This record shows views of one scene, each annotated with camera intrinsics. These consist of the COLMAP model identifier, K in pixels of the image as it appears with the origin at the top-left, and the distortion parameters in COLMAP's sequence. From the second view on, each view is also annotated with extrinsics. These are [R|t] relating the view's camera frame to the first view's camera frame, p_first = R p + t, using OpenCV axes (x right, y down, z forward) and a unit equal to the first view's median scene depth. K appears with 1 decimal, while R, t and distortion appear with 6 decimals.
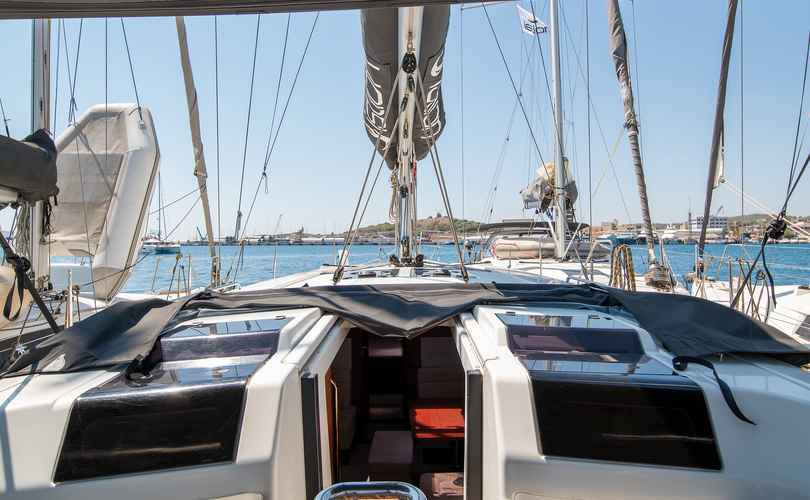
lens RADIAL K [[561.0, 0, 417.6], [0, 561.0, 248.9], [0, 0, 1]] dist [-0.002603, 0.000362]
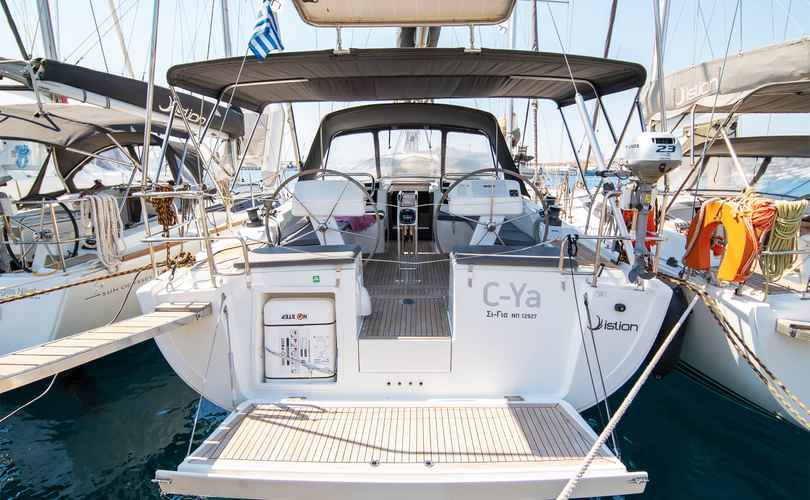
lens RADIAL K [[503.1, 0, 406.9], [0, 503.1, 230.9], [0, 0, 1]] dist [0.003854, 0.002210]
pose [[0.999462, 0.018423, -0.027128, 0.010993], [-0.015225, 0.993398, 0.113707, 0.030480], [0.029043, -0.113232, 0.993144, -0.841721]]
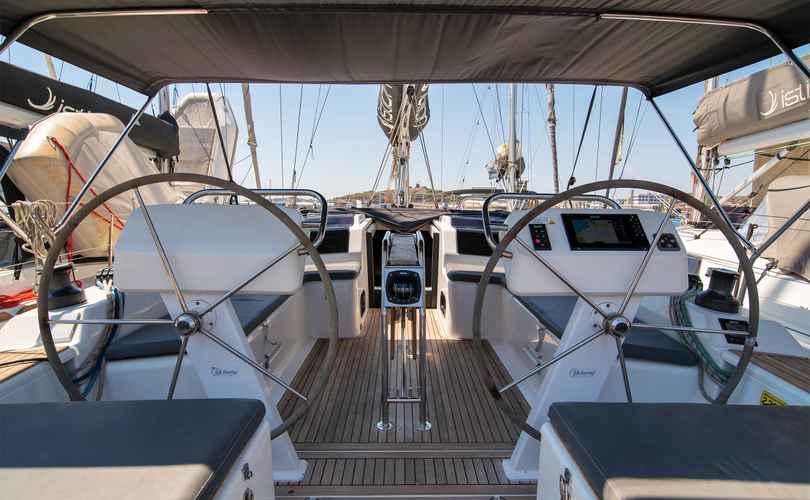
lens RADIAL K [[476.2, 0, 405.0], [0, 476.2, 250.0], [0, 0, 1]] dist [0.085782, -0.000135]
pose [[0.999598, 0.028104, 0.003615, -0.013226], [-0.028298, 0.996685, 0.076275, 0.044394], [-0.001459, -0.076347, 0.997080, -0.358945]]
